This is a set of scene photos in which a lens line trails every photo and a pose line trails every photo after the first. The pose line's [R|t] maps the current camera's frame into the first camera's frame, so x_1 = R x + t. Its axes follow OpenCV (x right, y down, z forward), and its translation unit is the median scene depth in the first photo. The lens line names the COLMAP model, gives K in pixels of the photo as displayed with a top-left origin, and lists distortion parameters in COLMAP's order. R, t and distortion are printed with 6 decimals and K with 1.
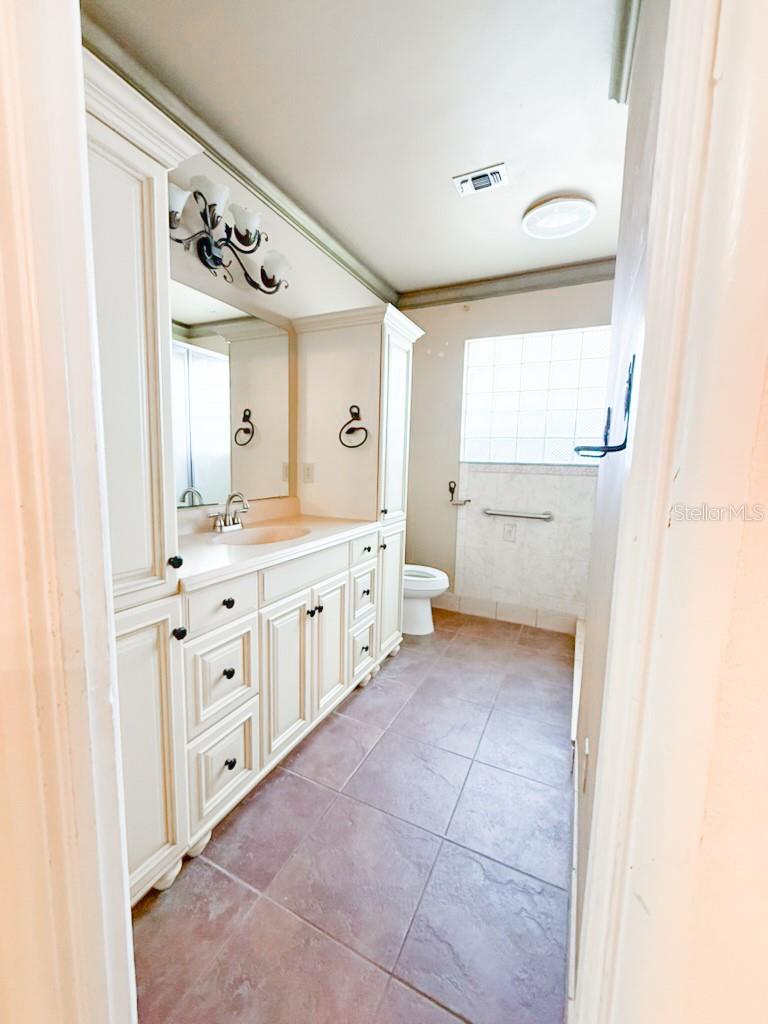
lens RADIAL K [[408.4, 0, 383.0], [0, 408.4, 510.8], [0, 0, 1]] dist [0.000222, -0.000025]
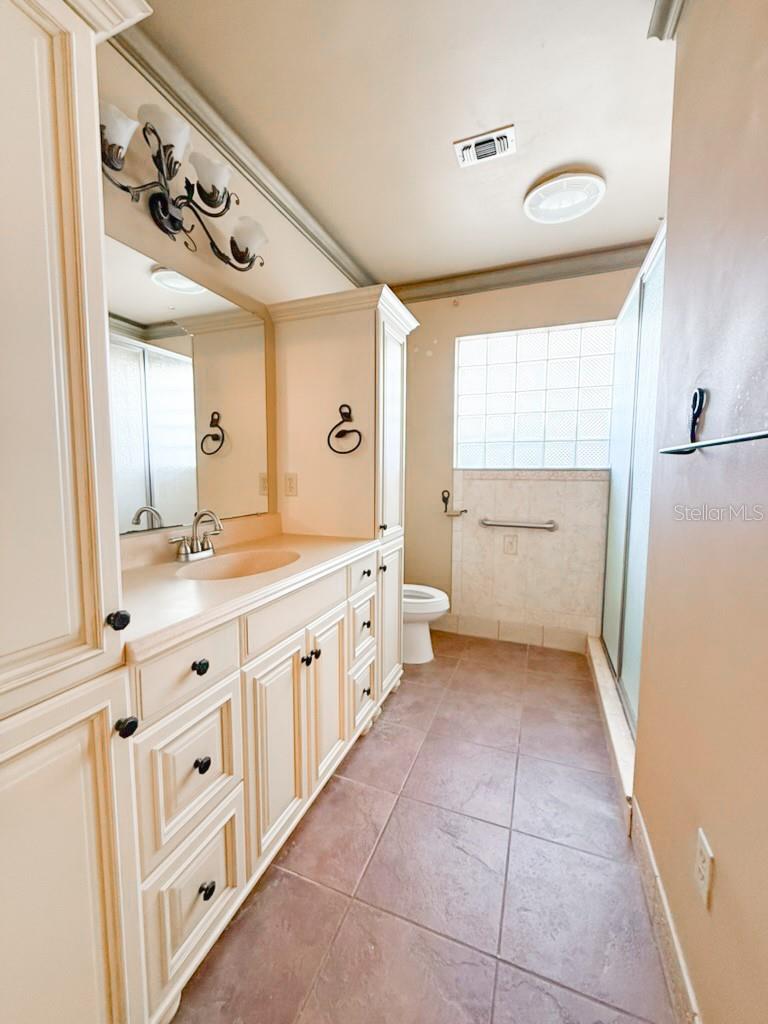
lens RADIAL K [[408.4, 0, 383.8], [0, 408.4, 510.4], [0, 0, 1]] dist [0.000222, -0.000025]
pose [[0.996745, -0.028979, 0.075228, -0.069194], [0.031050, 0.999166, -0.026504, -0.012688], [-0.074397, 0.028753, 0.996814, 0.170555]]
